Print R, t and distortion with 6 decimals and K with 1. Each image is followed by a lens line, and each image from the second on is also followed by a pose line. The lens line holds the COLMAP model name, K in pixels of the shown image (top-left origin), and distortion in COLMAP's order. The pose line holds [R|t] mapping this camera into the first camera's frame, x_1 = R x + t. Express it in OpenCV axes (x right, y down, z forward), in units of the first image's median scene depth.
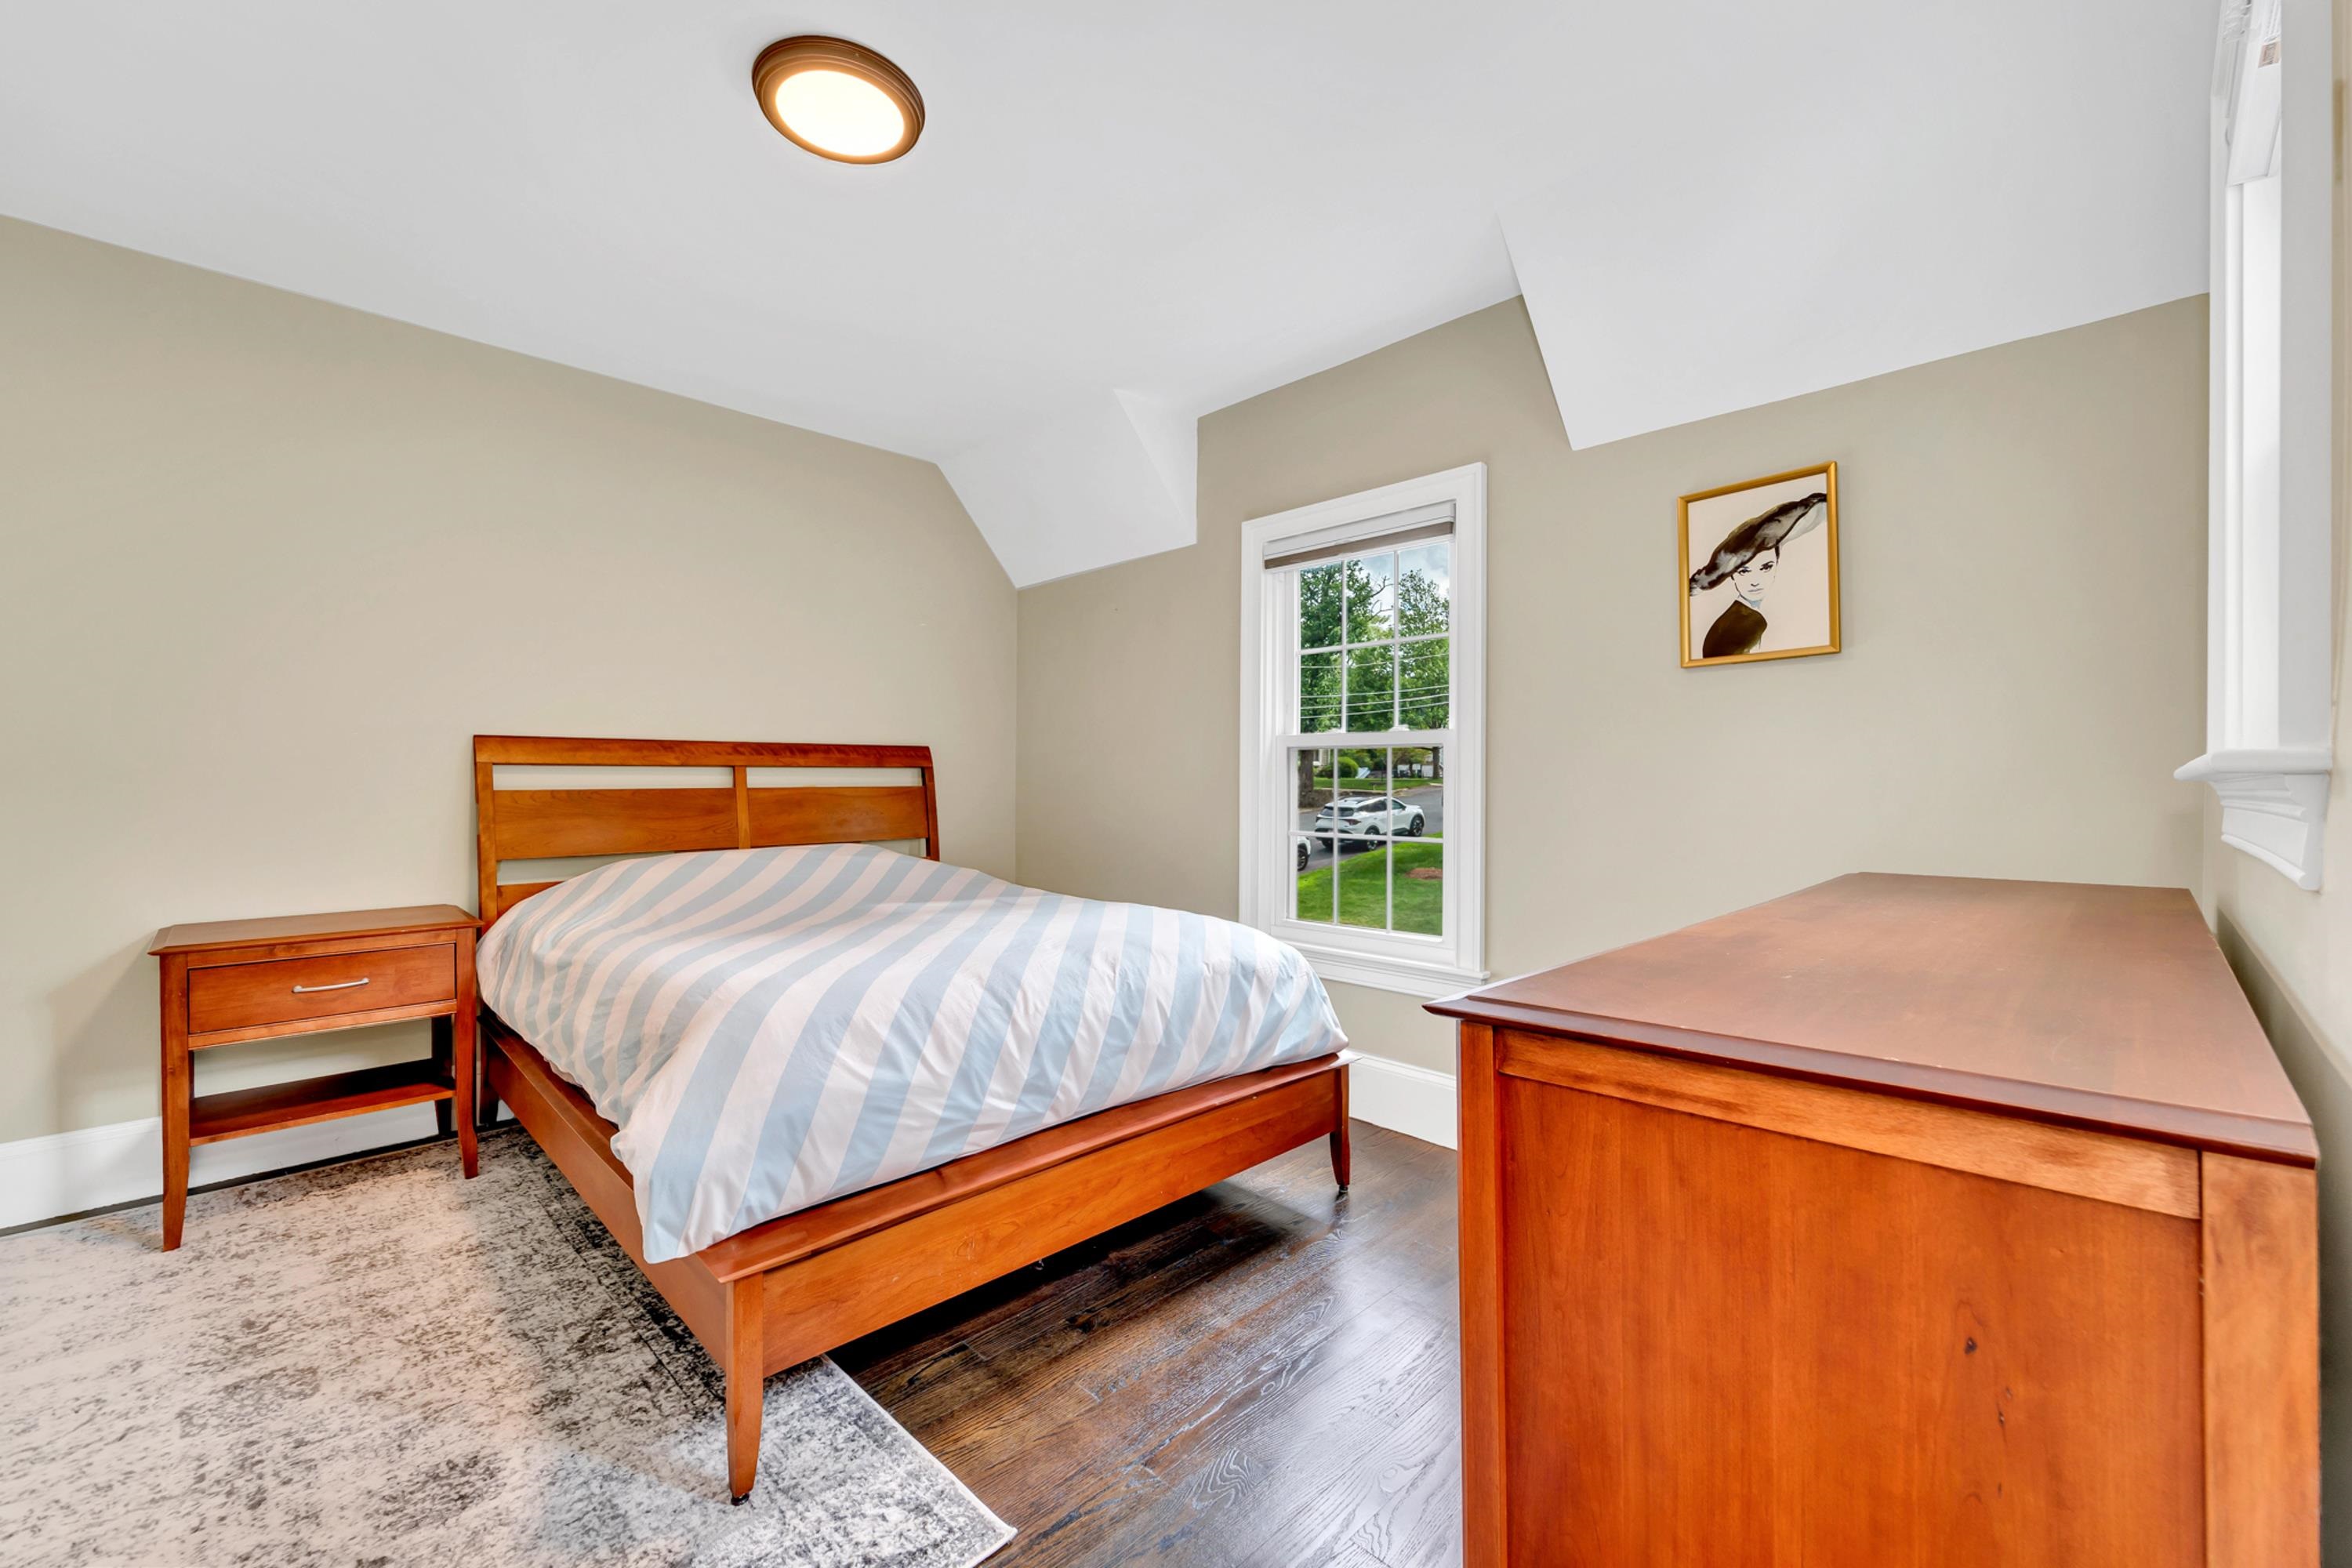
lens RADIAL K [[958.9, 0, 1177.8], [0, 958.9, 778.8], [0, 0, 1]] dist [-0.000834, 0.000626]
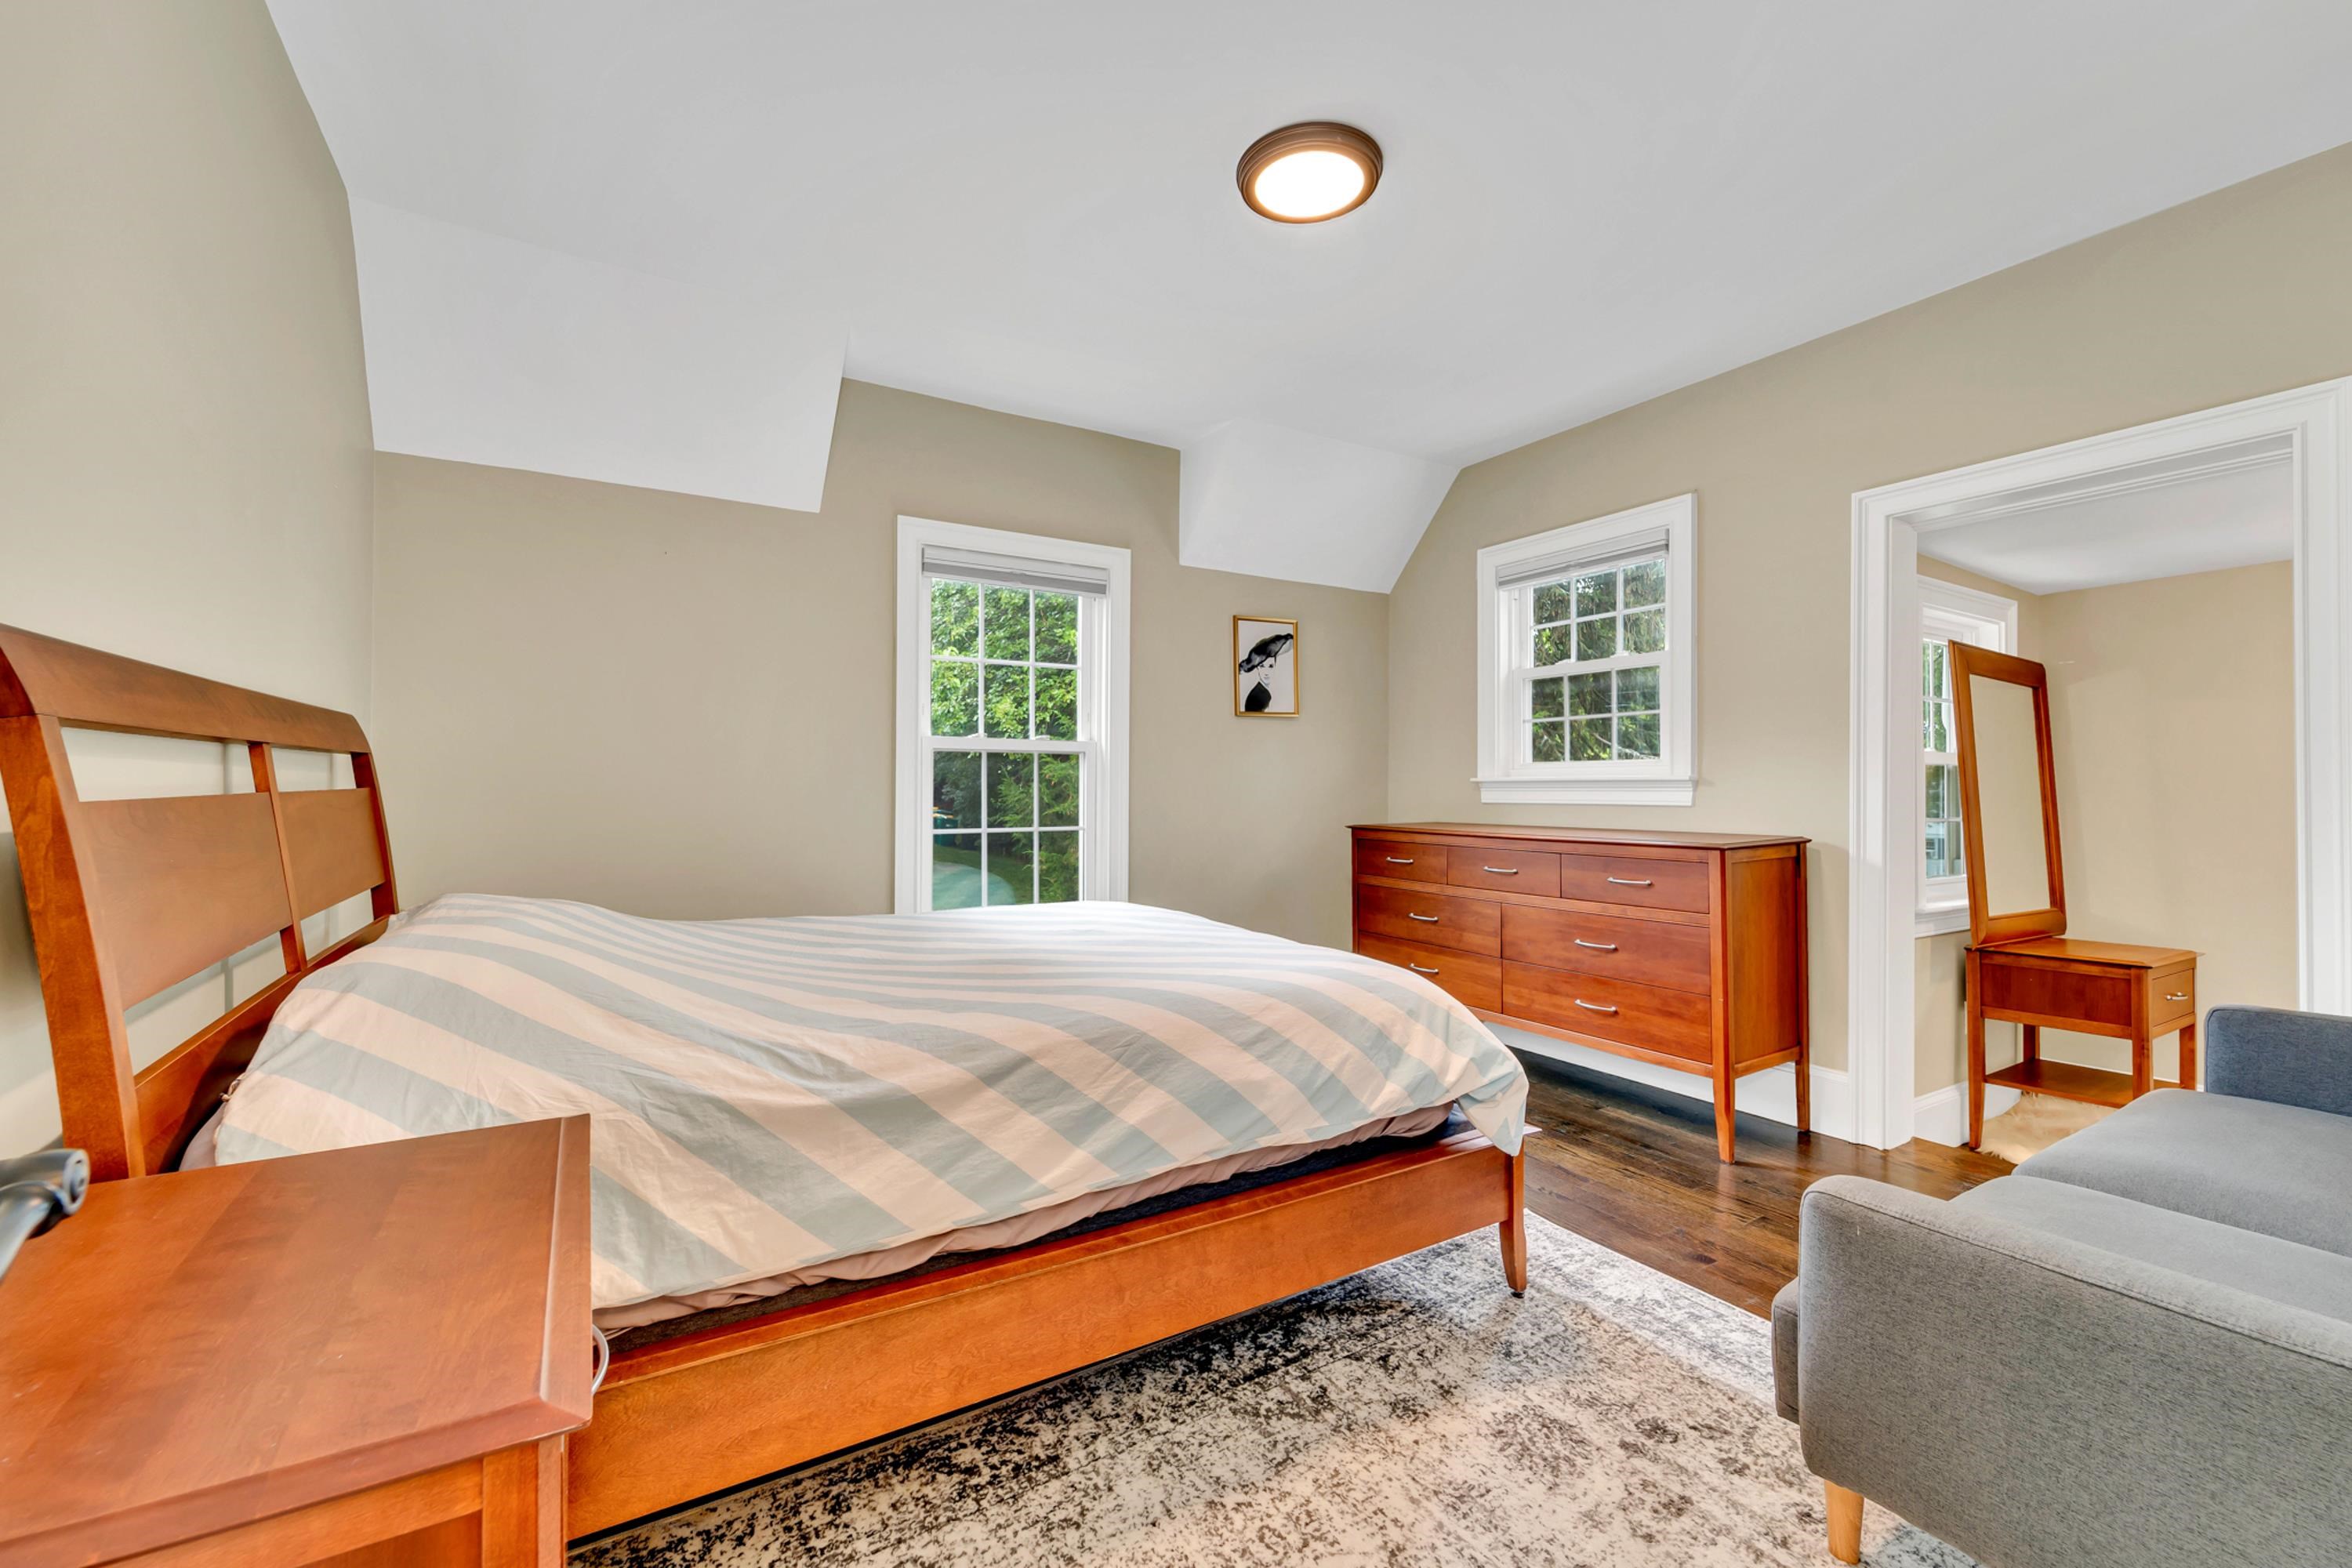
lens RADIAL K [[958.9, 0, 1174.2], [0, 958.9, 785.8], [0, 0, 1]] dist [-0.000834, 0.000626]
pose [[0.228255, -0.007278, 0.973574, -1.223887], [-0.008089, 0.999923, 0.009372, -0.004516], [-0.973568, -0.010014, 0.228179, 0.743124]]
